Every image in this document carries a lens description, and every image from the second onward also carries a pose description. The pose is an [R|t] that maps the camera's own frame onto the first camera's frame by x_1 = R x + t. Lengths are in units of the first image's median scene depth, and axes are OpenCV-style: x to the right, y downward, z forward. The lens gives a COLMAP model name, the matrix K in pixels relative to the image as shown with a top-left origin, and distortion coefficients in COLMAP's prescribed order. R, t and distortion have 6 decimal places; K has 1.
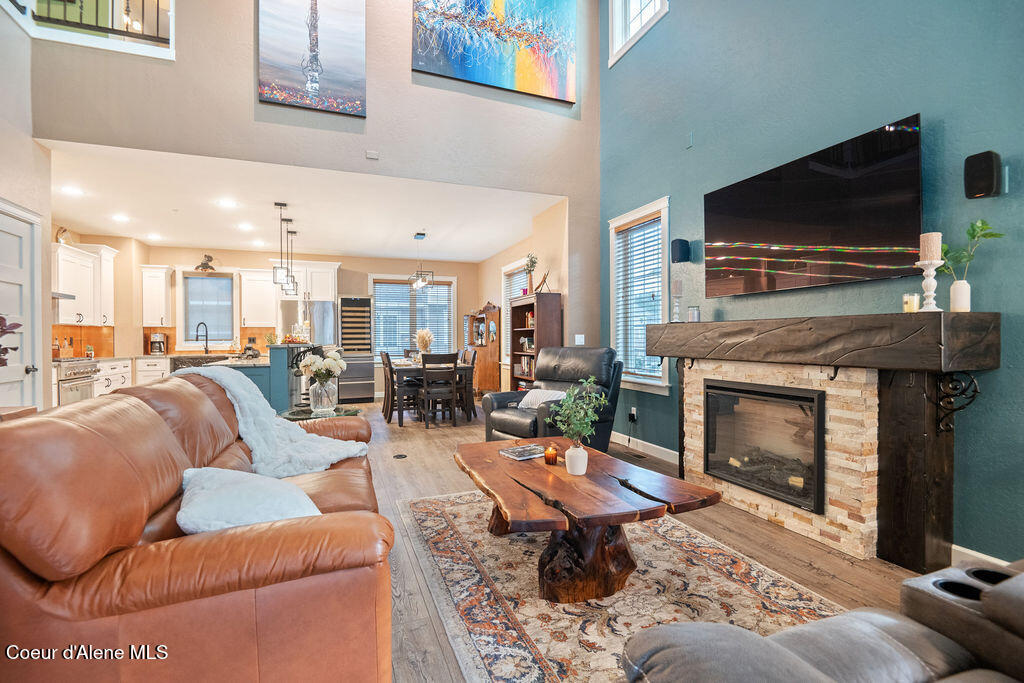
lens RADIAL K [[464.4, 0, 513.0], [0, 464.4, 339.7], [0, 0, 1]] dist [-0.003614, -0.000026]
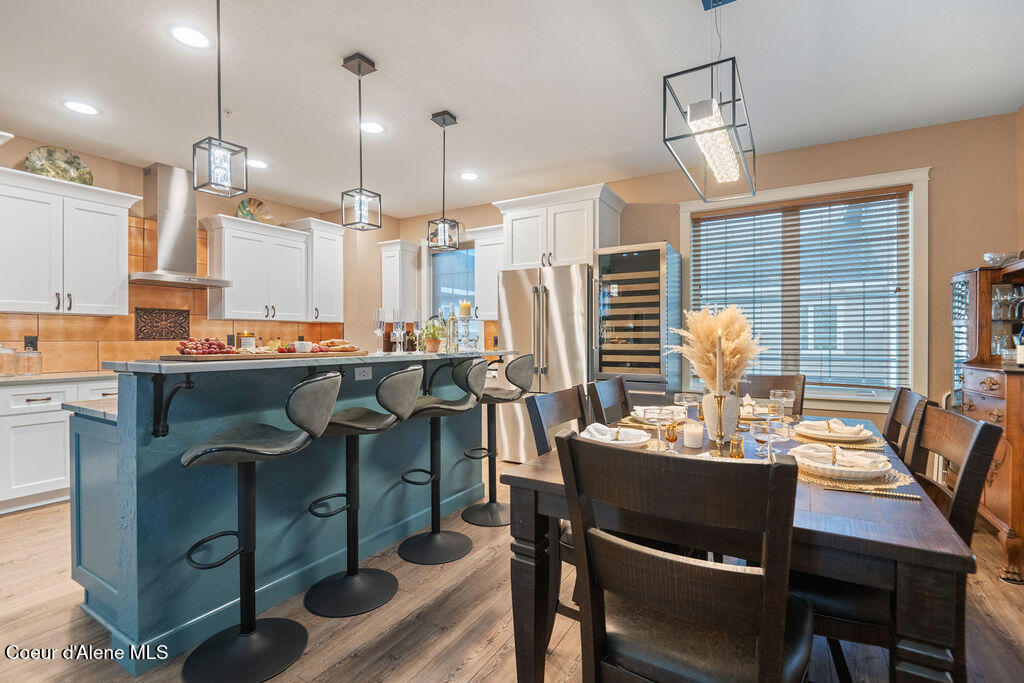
lens RADIAL K [[464.4, 0, 516.3], [0, 464.4, 343.9], [0, 0, 1]] dist [-0.003614, -0.000026]
pose [[0.643285, 0.015269, -0.765474, -0.069868], [-0.006821, 0.999876, 0.014213, -0.004992], [0.765596, -0.003921, 0.643310, 0.732375]]
